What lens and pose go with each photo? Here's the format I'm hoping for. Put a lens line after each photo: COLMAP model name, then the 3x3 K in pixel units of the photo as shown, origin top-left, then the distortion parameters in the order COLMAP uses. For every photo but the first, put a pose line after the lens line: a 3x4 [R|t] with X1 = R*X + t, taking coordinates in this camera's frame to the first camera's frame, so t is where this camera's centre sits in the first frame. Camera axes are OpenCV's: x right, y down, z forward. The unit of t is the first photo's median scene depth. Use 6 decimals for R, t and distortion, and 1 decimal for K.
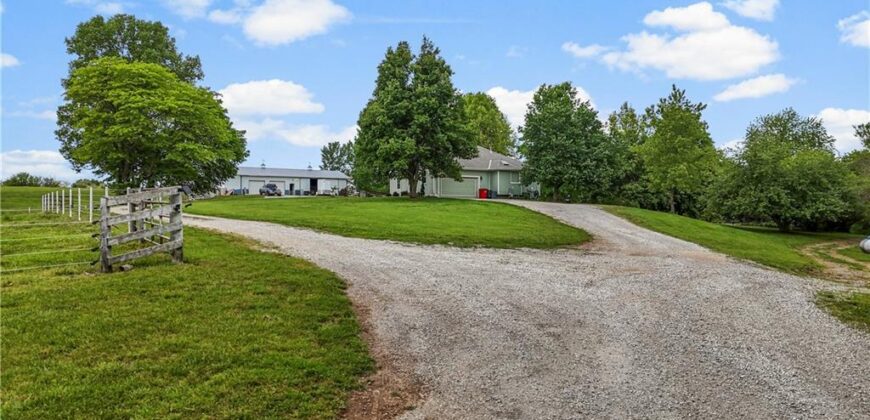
lens RADIAL K [[643.9, 0, 444.6], [0, 643.9, 212.5], [0, 0, 1]] dist [0.082790, -0.099748]
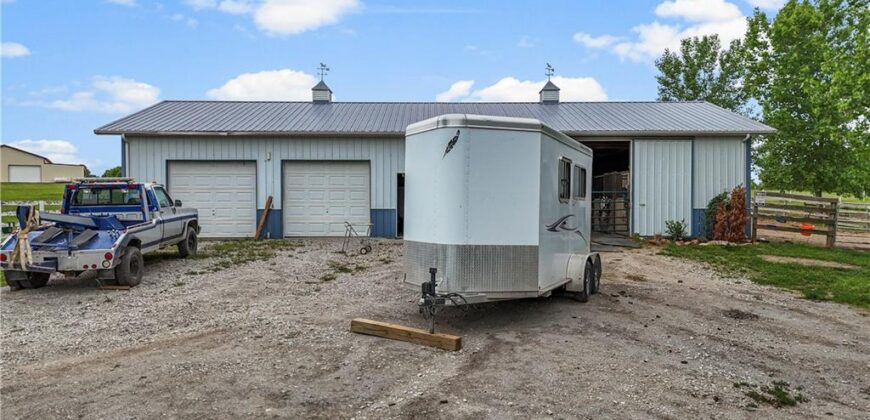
lens RADIAL K [[653.4, 0, 435.0], [0, 653.4, 210.0], [0, 0, 1]] dist [0.046284, 0.000851]
pose [[0.836046, 0.008641, -0.548592, -0.141140], [0.001385, 0.999840, 0.017859, -0.040271], [0.548658, -0.015691, 0.835900, 0.914852]]
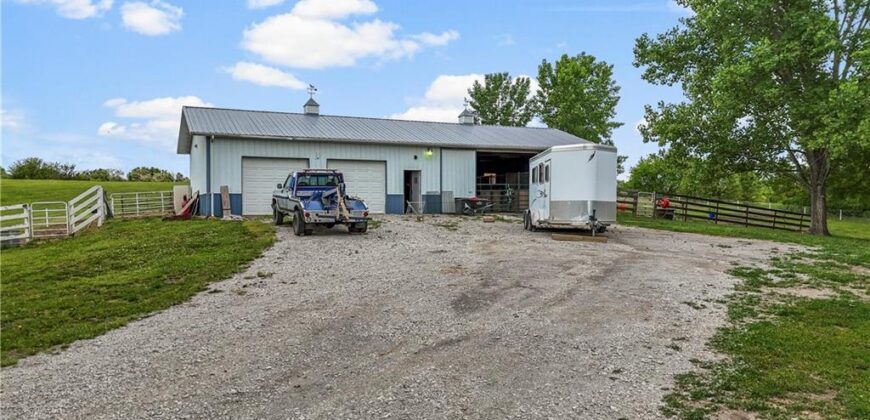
lens RADIAL K [[643.9, 0, 444.6], [0, 643.9, 212.5], [0, 0, 1]] dist [0.082790, -0.099748]
pose [[0.988113, 0.003649, -0.153685, -0.195985], [-0.000650, 0.999809, 0.019556, -0.034881], [0.153727, -0.019224, 0.987926, 0.798370]]
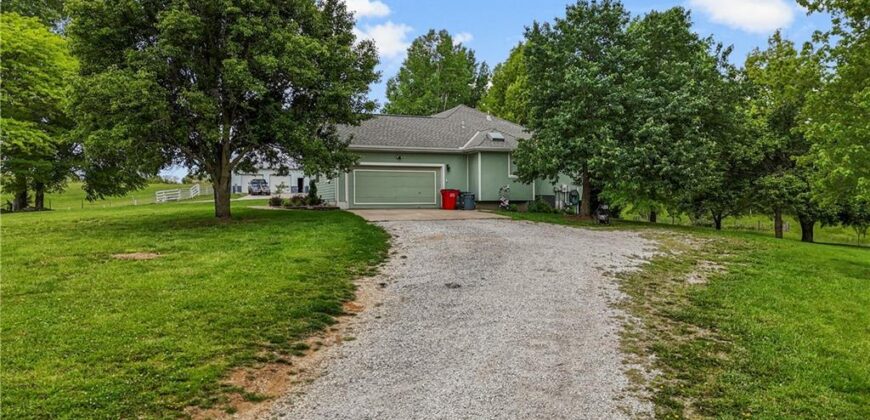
lens RADIAL K [[653.4, 0, 435.0], [0, 653.4, 210.0], [0, 0, 1]] dist [0.046284, 0.000851]
pose [[0.974368, -0.002149, -0.224949, 0.099179], [0.004996, 0.999914, 0.012088, -0.016300], [0.224904, -0.012902, 0.974295, 0.305662]]
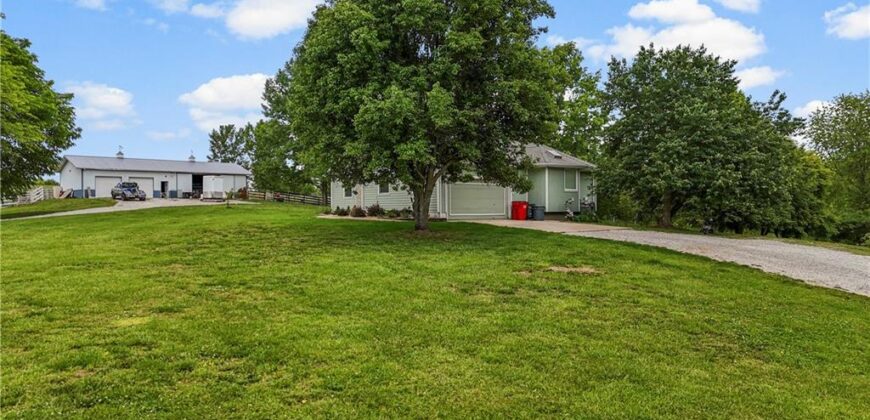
lens RADIAL K [[643.9, 0, 444.6], [0, 643.9, 212.5], [0, 0, 1]] dist [0.082790, -0.099748]
pose [[0.987824, -0.001856, 0.155566, -0.052887], [0.000182, 0.999942, 0.010776, -0.020134], [-0.155576, -0.010617, 0.987767, 0.287780]]
